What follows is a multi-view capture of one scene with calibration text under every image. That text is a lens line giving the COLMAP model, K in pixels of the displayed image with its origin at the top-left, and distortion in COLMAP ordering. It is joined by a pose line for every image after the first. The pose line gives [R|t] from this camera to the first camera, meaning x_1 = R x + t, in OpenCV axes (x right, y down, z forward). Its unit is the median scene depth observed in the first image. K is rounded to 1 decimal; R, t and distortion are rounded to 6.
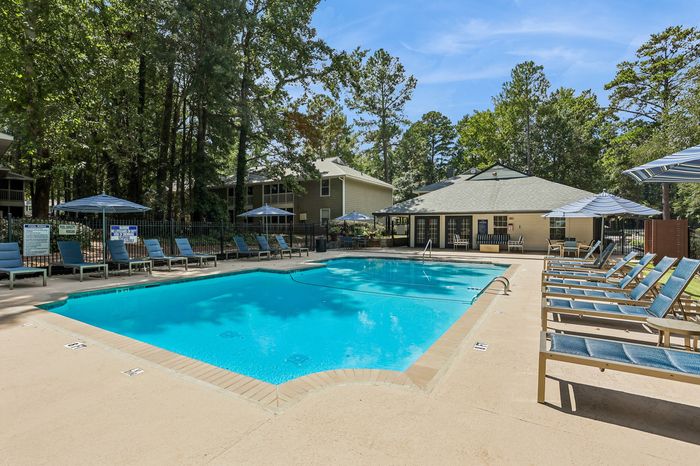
lens RADIAL K [[335.4, 0, 372.1], [0, 335.4, 224.3], [0, 0, 1]] dist [-0.053617, 0.040044]
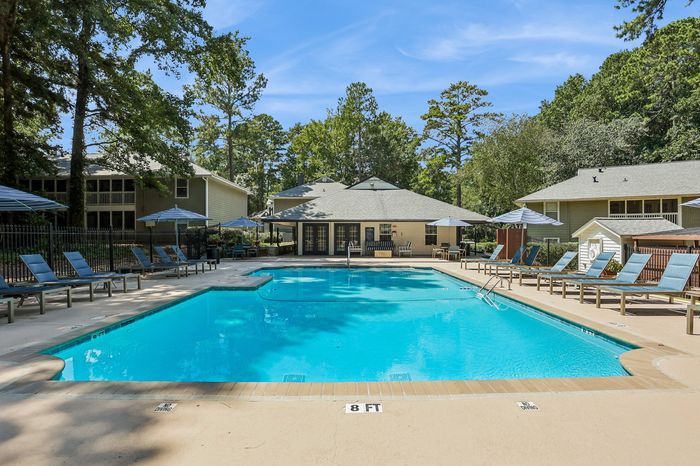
lens RADIAL K [[342.4, 0, 350.6], [0, 342.4, 234.7], [0, 0, 1]] dist [-0.055589, 0.020406]
pose [[0.881063, -0.001638, 0.472996, -0.208983], [-0.002523, 0.999964, 0.008163, 0.000811], [-0.472992, -0.008385, 0.881027, 0.060434]]
